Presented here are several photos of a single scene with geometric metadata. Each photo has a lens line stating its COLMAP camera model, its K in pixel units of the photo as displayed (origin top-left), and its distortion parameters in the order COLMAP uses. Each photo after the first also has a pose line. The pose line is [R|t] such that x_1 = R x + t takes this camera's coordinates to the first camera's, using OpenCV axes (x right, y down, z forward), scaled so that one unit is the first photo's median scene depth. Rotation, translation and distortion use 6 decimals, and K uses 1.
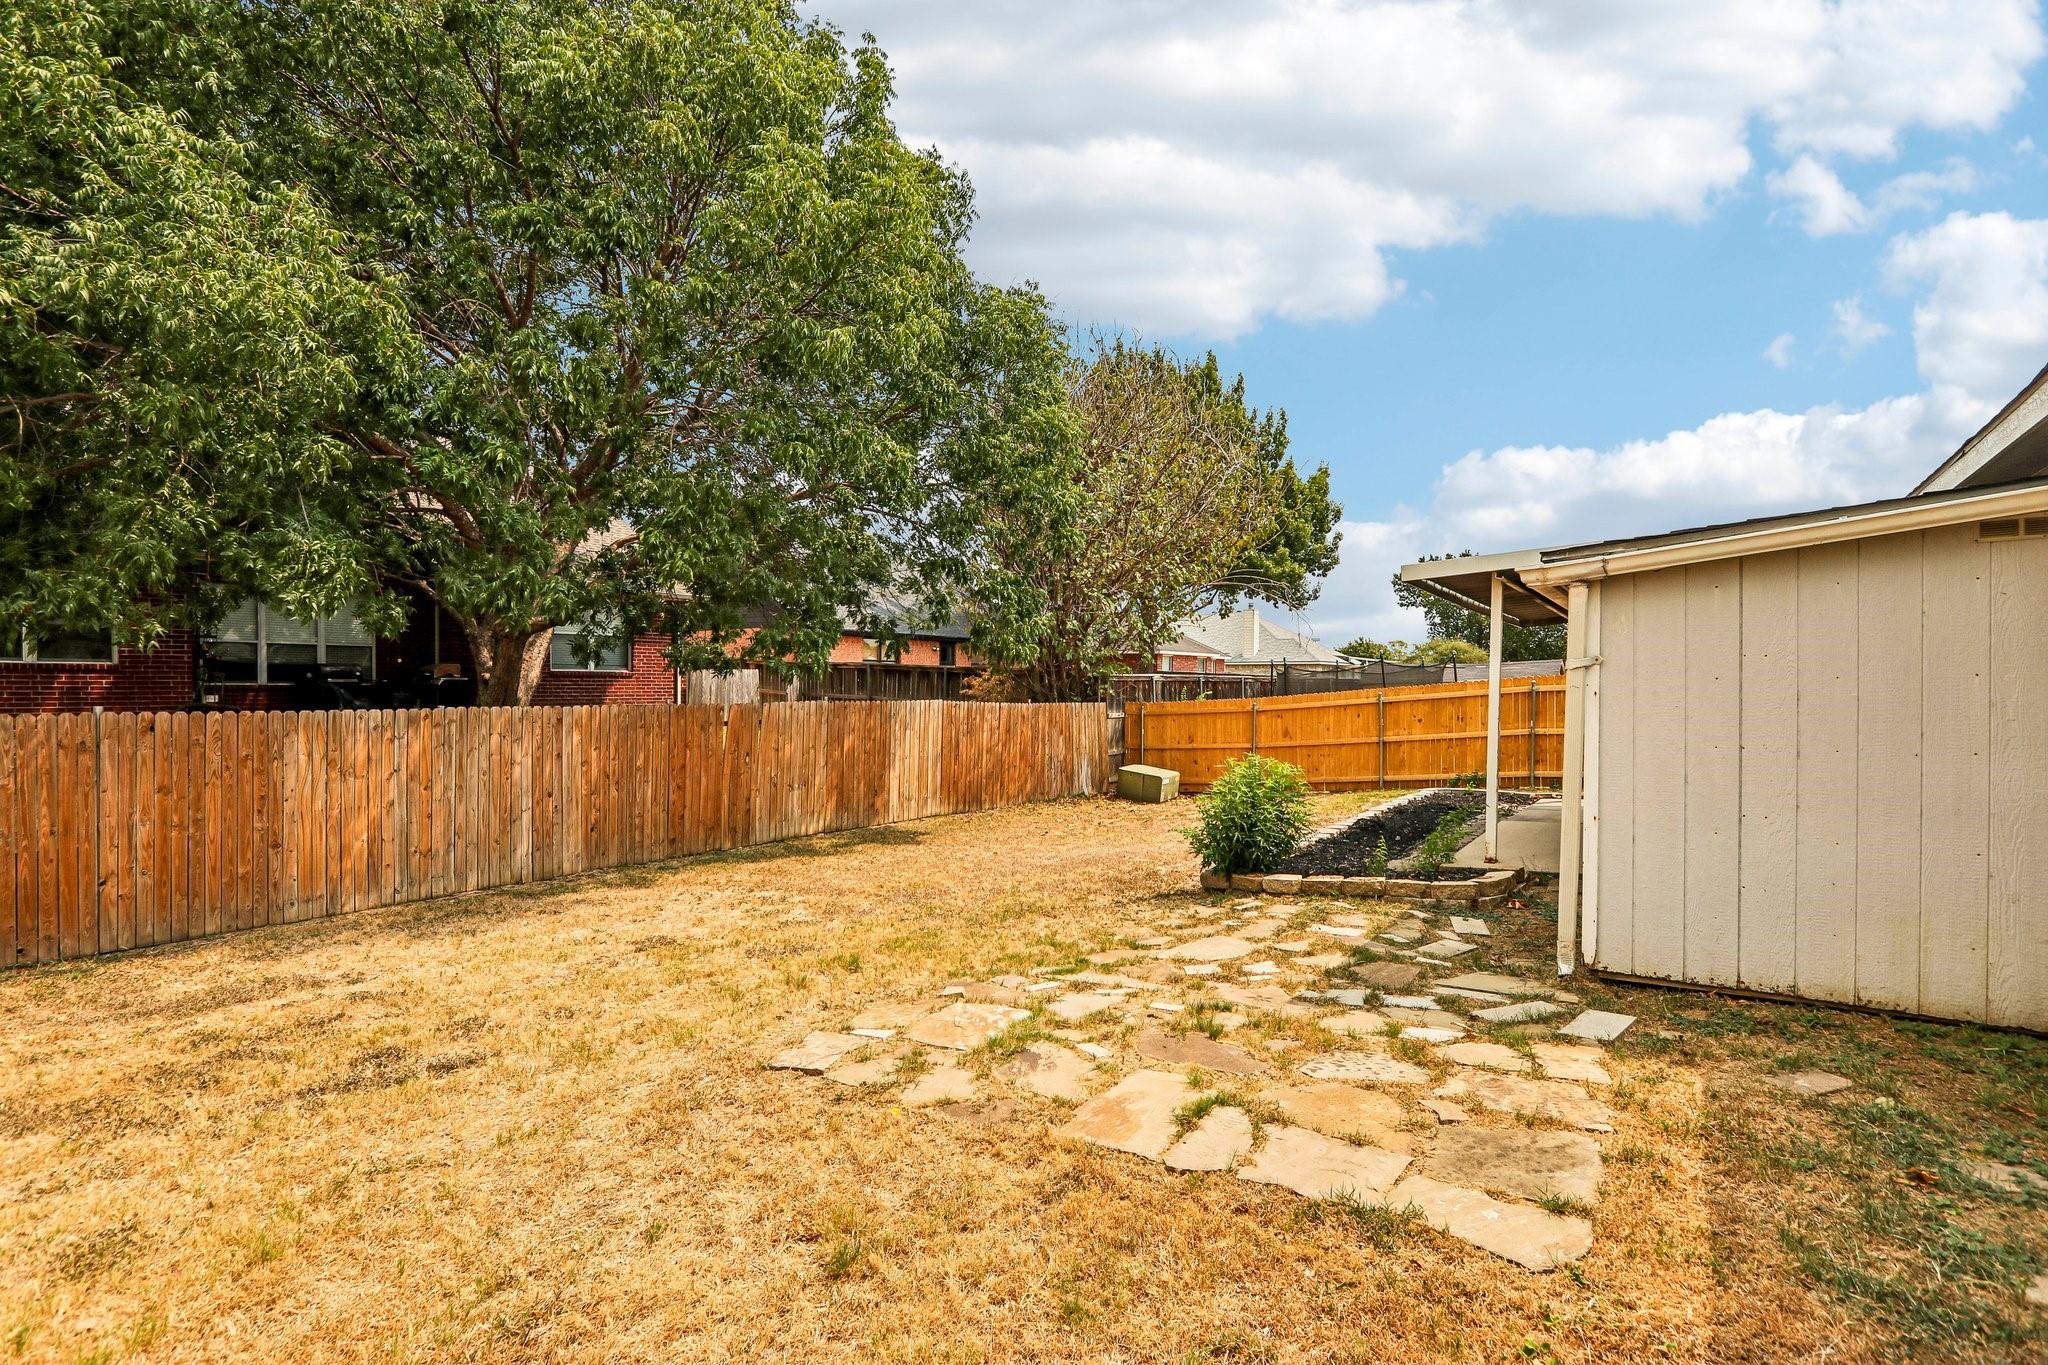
lens RADIAL K [[956.1, 0, 1018.7], [0, 956.1, 695.4], [0, 0, 1]] dist [-0.013605, 0.000011]
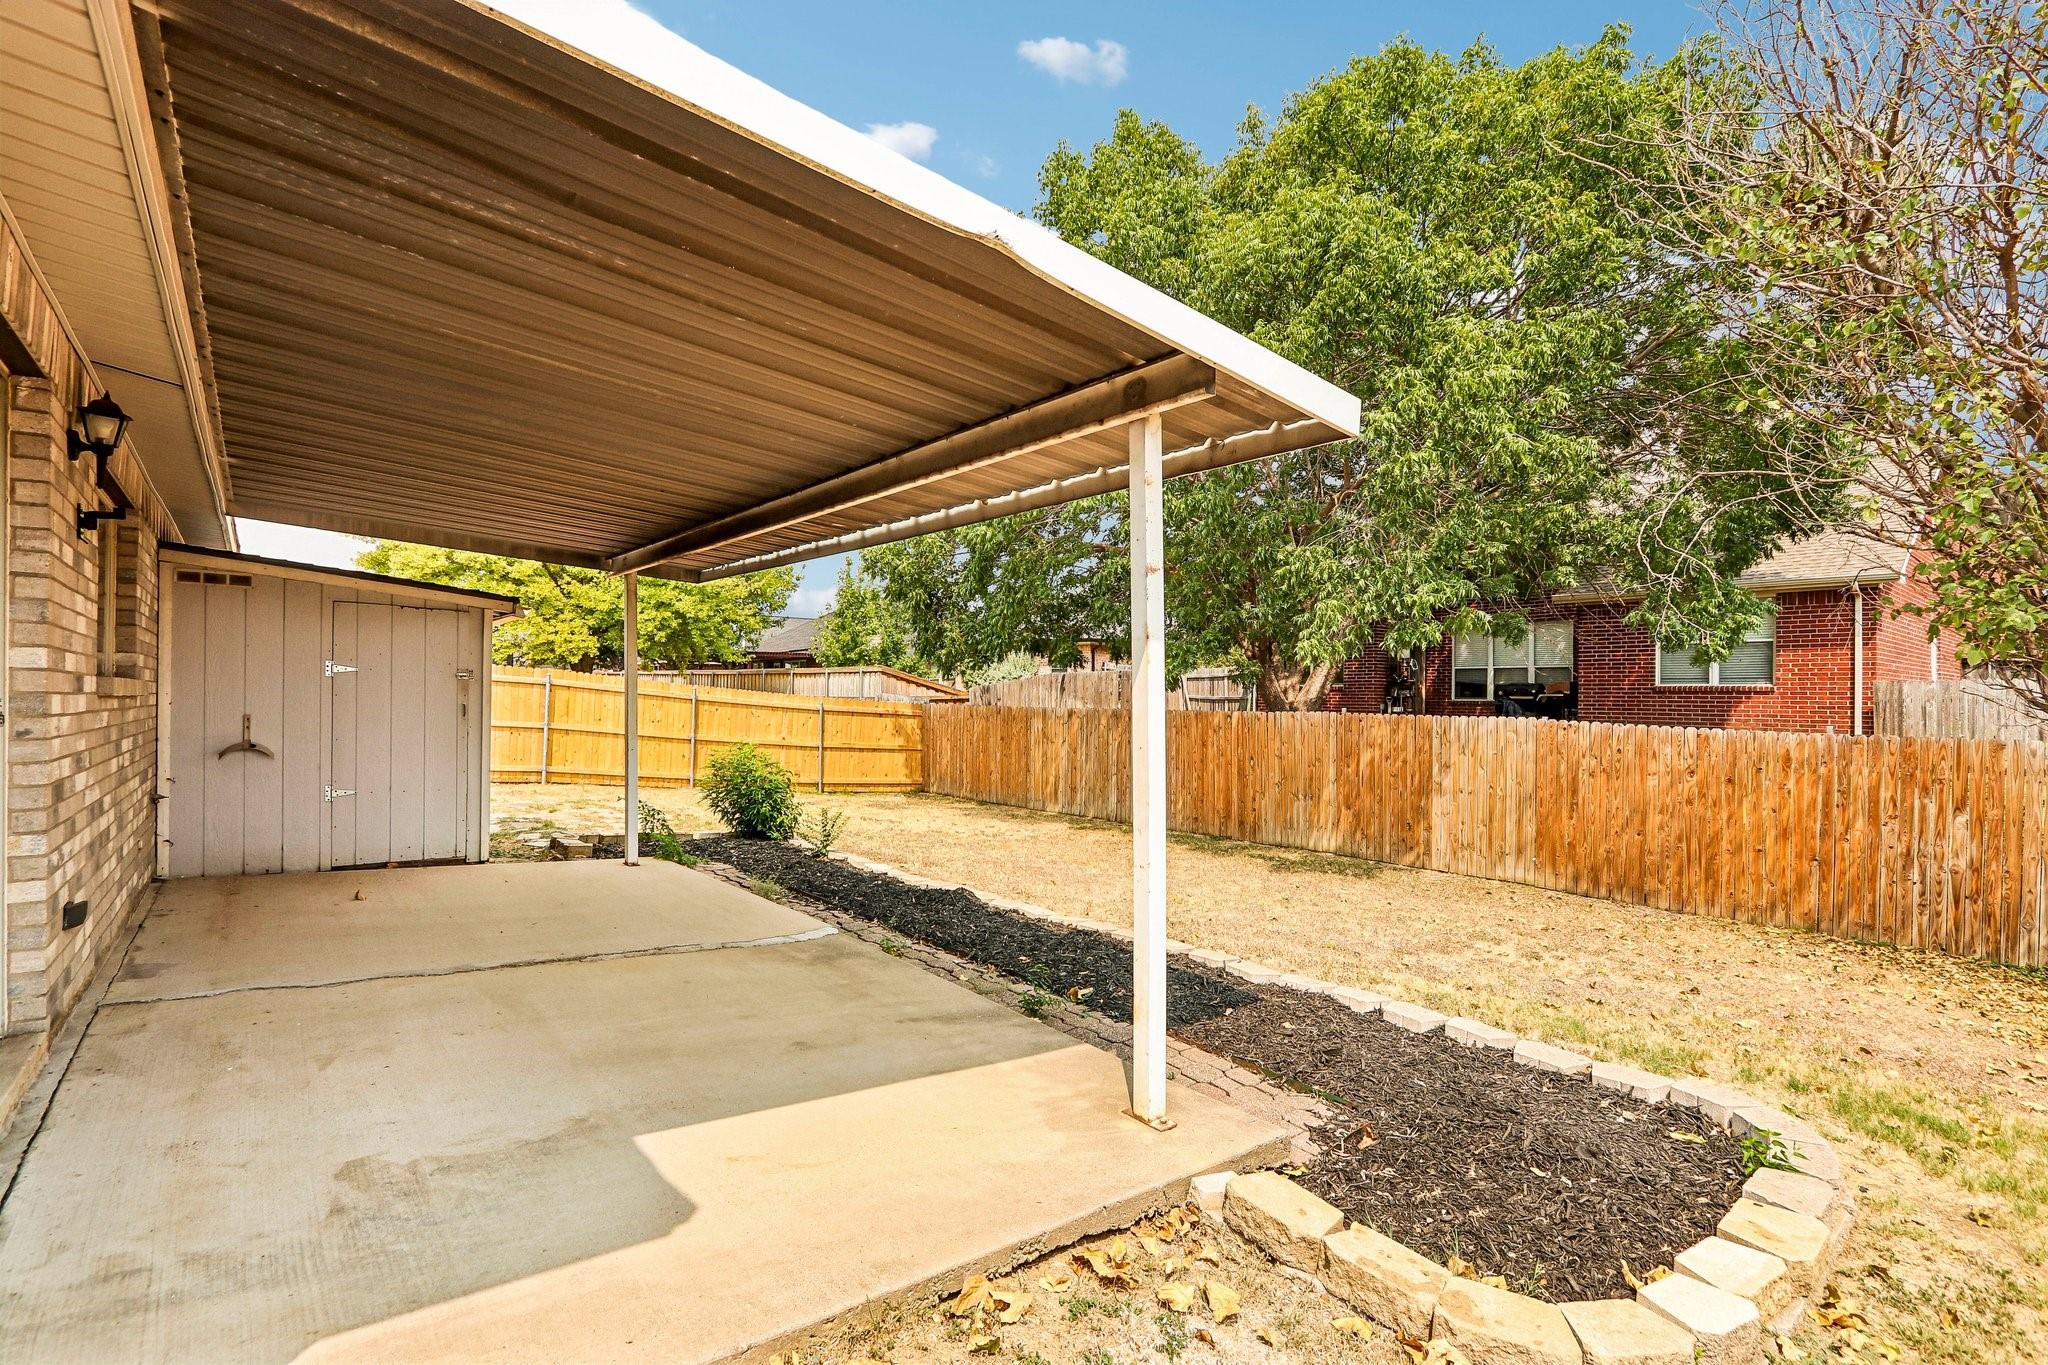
lens RADIAL K [[956.1, 0, 1018.7], [0, 956.1, 695.4], [0, 0, 1]] dist [-0.013605, 0.000011]
pose [[-0.262996, -0.008419, -0.964760, 0.623202], [-0.024431, 0.999699, -0.002063, -0.000993], [0.964488, 0.023027, -0.263122, 0.759546]]
